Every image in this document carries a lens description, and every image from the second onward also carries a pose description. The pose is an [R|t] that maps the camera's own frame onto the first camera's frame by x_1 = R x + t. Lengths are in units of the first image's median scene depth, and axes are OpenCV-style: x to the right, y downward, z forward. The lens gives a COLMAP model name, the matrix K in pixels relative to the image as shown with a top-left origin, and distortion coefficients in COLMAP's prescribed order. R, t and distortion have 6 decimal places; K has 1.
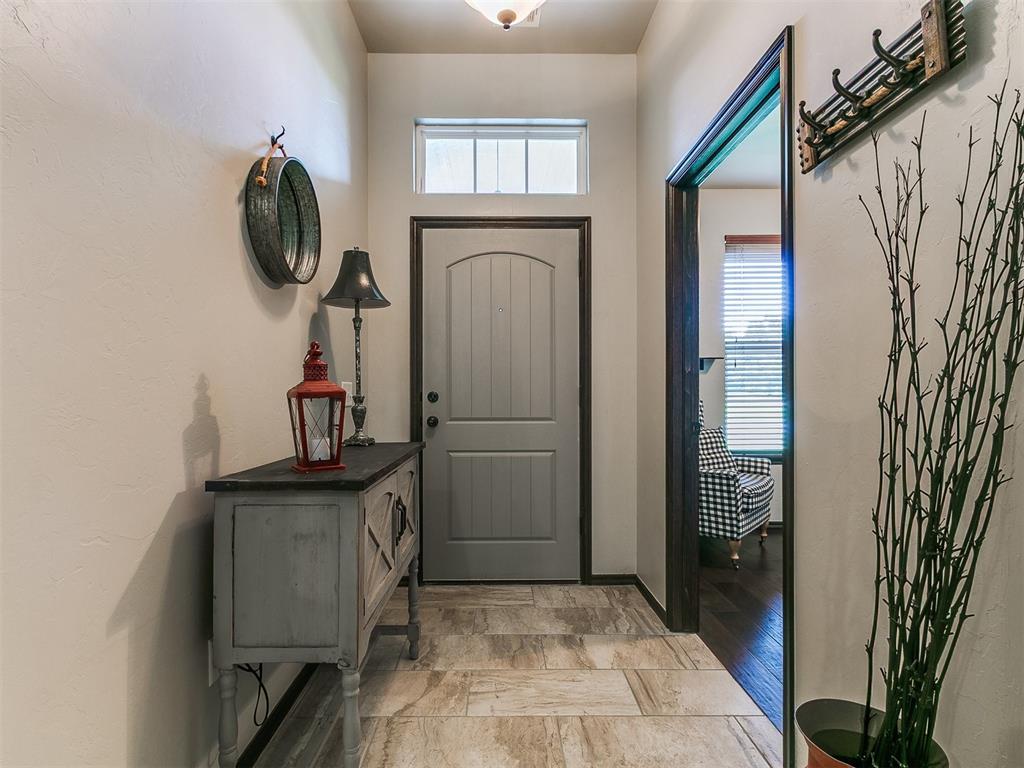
lens RADIAL K [[538.4, 0, 503.3], [0, 538.4, 391.9], [0, 0, 1]] dist [0.001797, -0.000394]
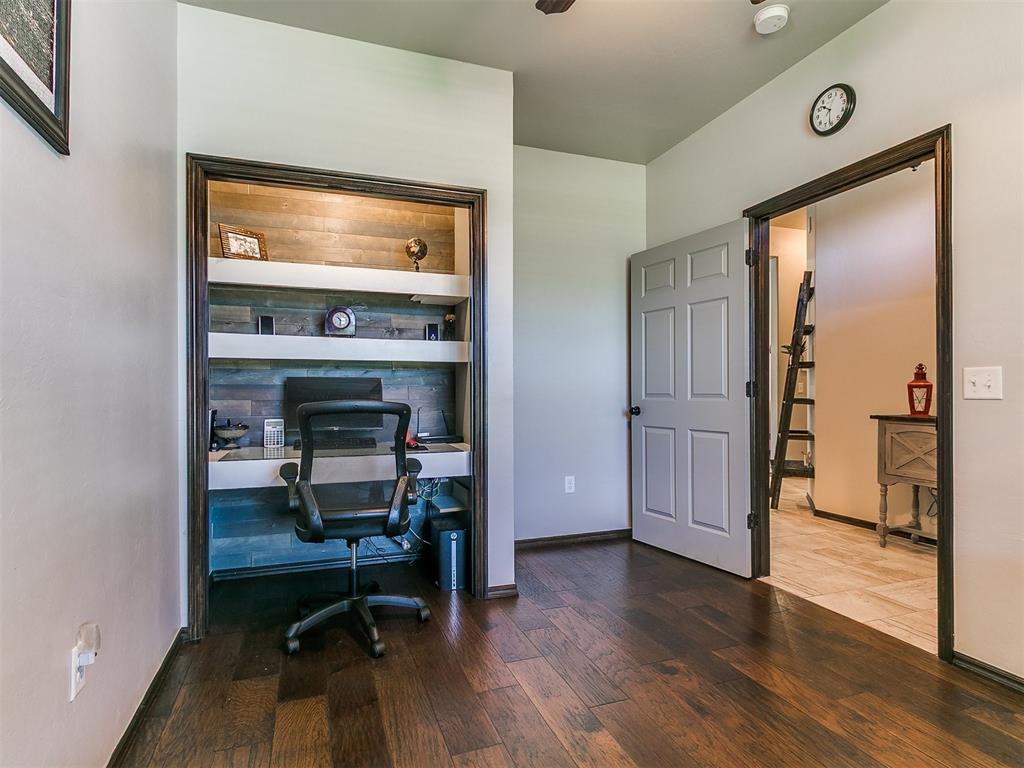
lens RADIAL K [[538.4, 0, 503.3], [0, 538.4, 391.9], [0, 0, 1]] dist [0.001797, -0.000394]
pose [[-0.948308, 0.002350, -0.317342, 0.919520], [0.004250, 0.999977, -0.005298, 0.014728], [0.317322, -0.006373, -0.948296, 1.132418]]
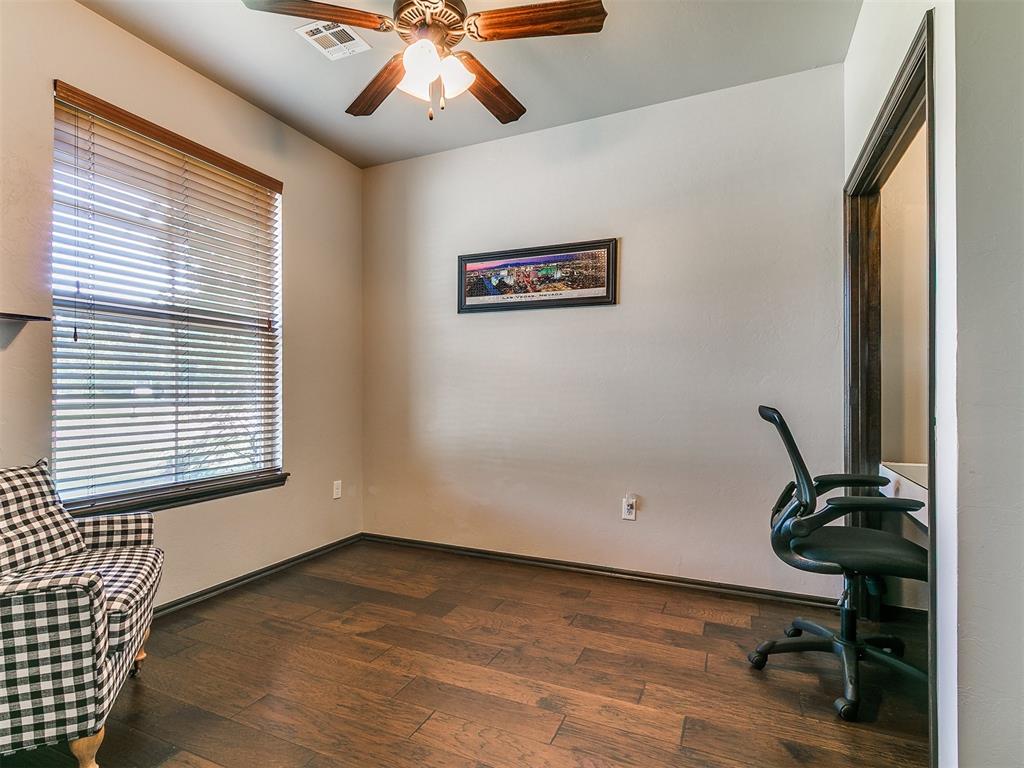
lens RADIAL K [[538.4, 0, 503.3], [0, 538.4, 391.9], [0, 0, 1]] dist [0.001797, -0.000394]
pose [[0.440237, 0.007163, 0.897853, 0.179600], [-0.008577, 0.999956, -0.003772, 0.002329], [-0.897841, -0.006041, 0.440279, 0.494505]]
